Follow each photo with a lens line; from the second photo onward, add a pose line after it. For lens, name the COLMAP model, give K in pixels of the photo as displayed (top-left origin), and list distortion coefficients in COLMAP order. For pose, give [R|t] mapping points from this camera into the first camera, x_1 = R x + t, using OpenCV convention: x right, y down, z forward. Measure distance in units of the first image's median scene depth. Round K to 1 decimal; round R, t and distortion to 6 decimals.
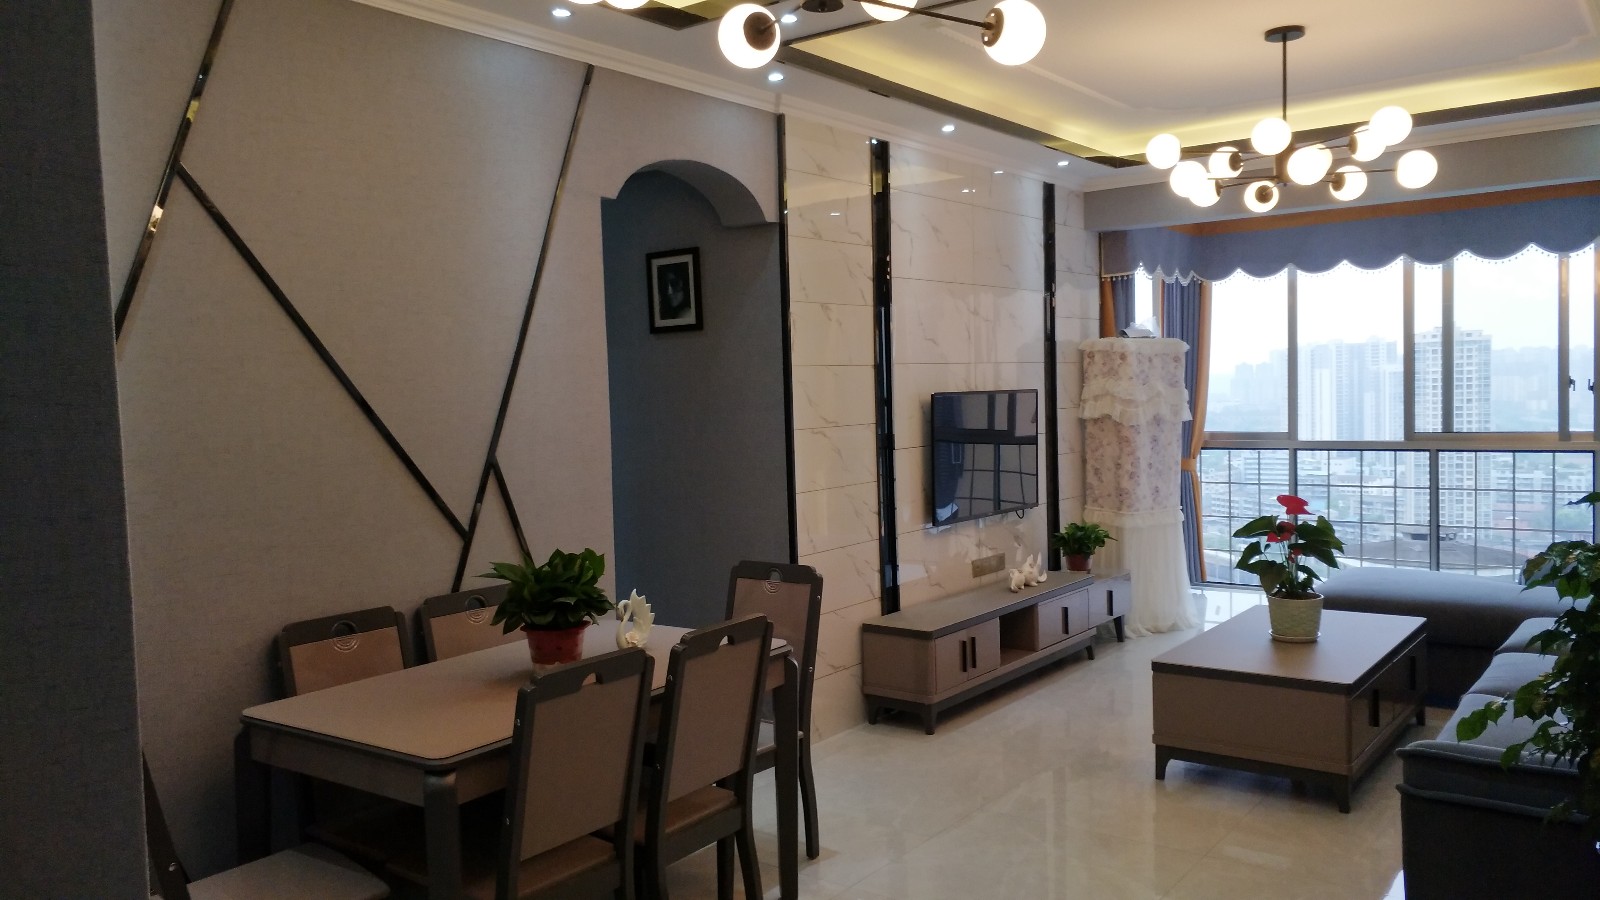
lens RADIAL K [[1208.3, 0, 813.2], [0, 1208.3, 454.9], [0, 0, 1]] dist [0.034049, -0.012159]
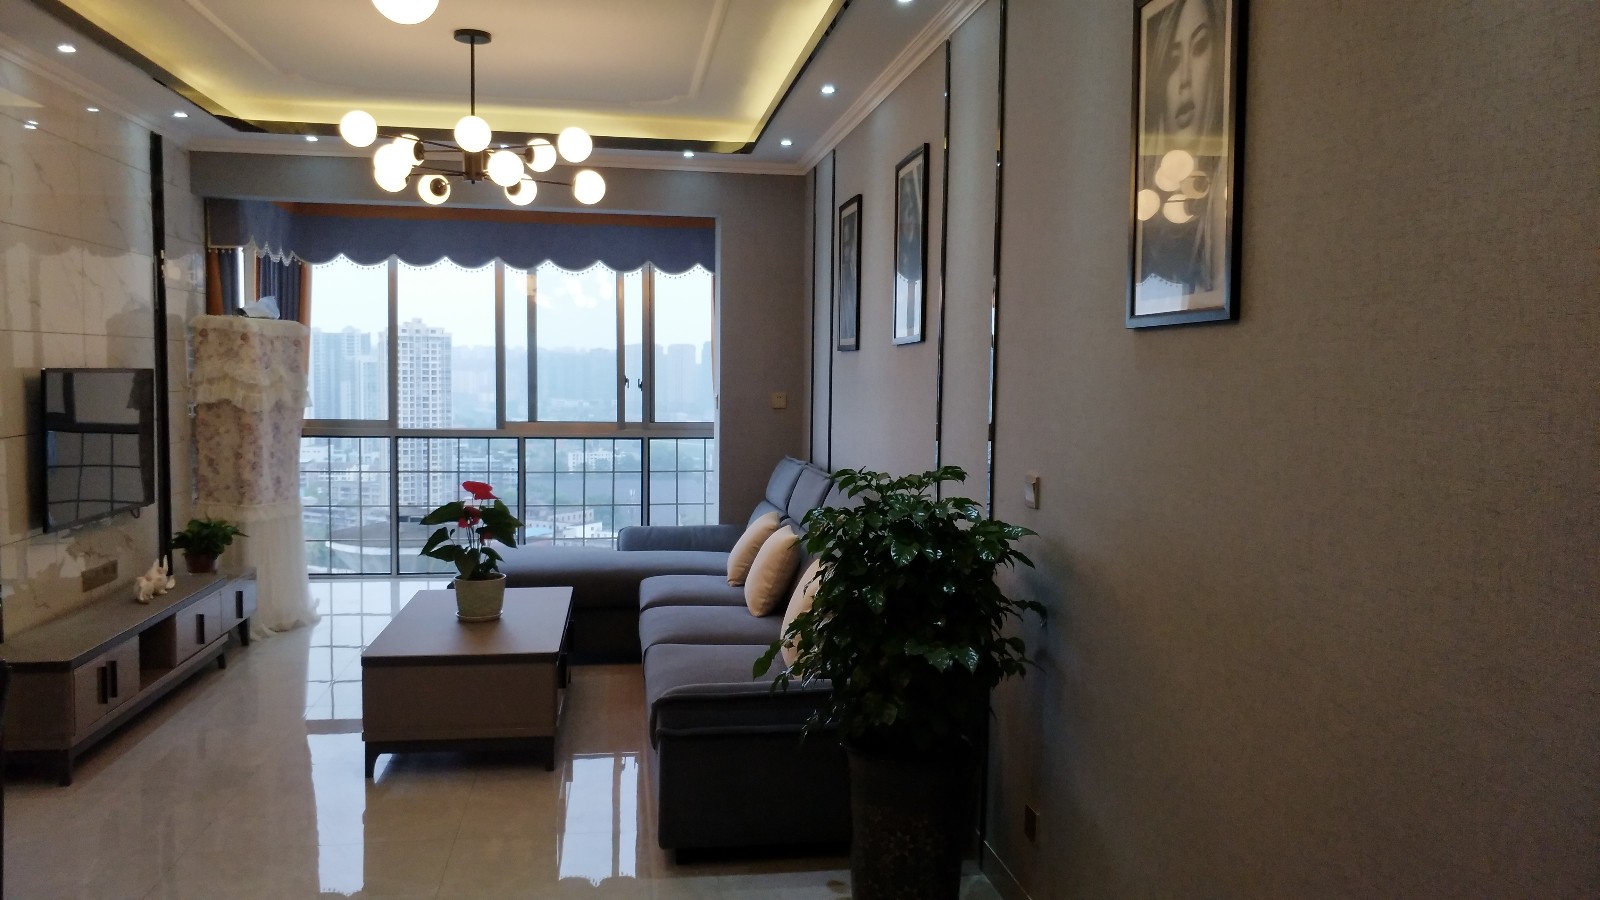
lens RADIAL K [[1208.3, 0, 807.8], [0, 1208.3, 453.8], [0, 0, 1]] dist [0.034049, -0.012159]
pose [[0.701372, -0.013562, 0.712666, -0.132493], [0.007037, 0.999902, 0.012103, -0.000799], [-0.712760, -0.003473, 0.701399, 0.059007]]
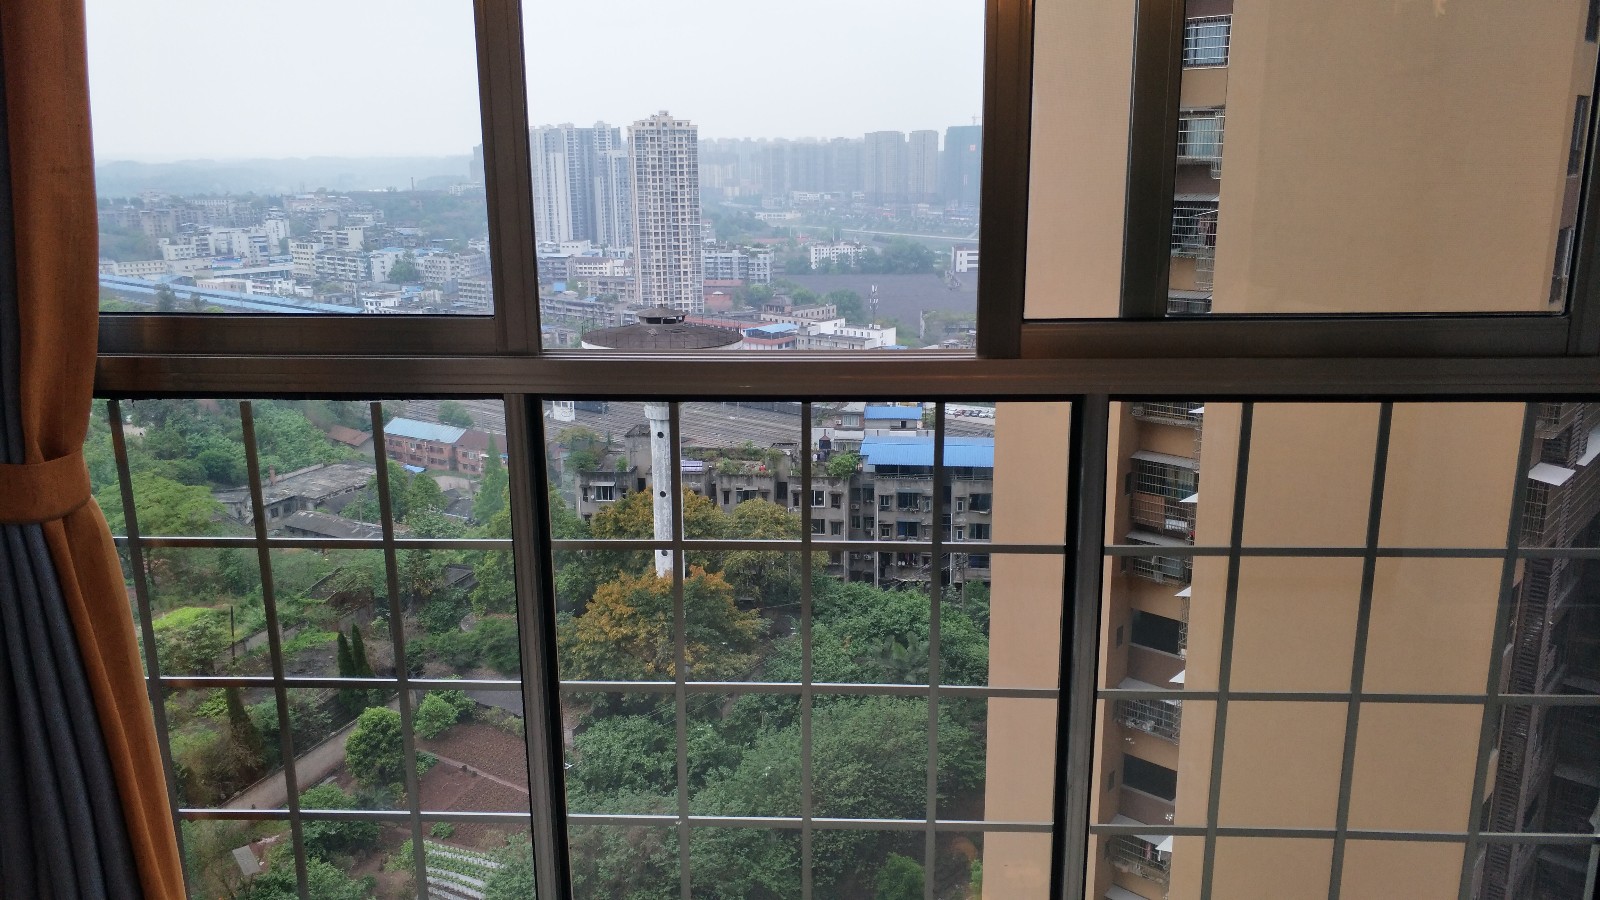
lens RADIAL K [[1208.3, 0, 799.3], [0, 1208.3, 458.6], [0, 0, 1]] dist [0.034049, -0.012159]
pose [[0.831546, -0.112076, 0.544031, 0.481151], [0.013504, 0.983222, 0.181913, -0.049995], [-0.555291, -0.143922, 0.819108, 1.203272]]
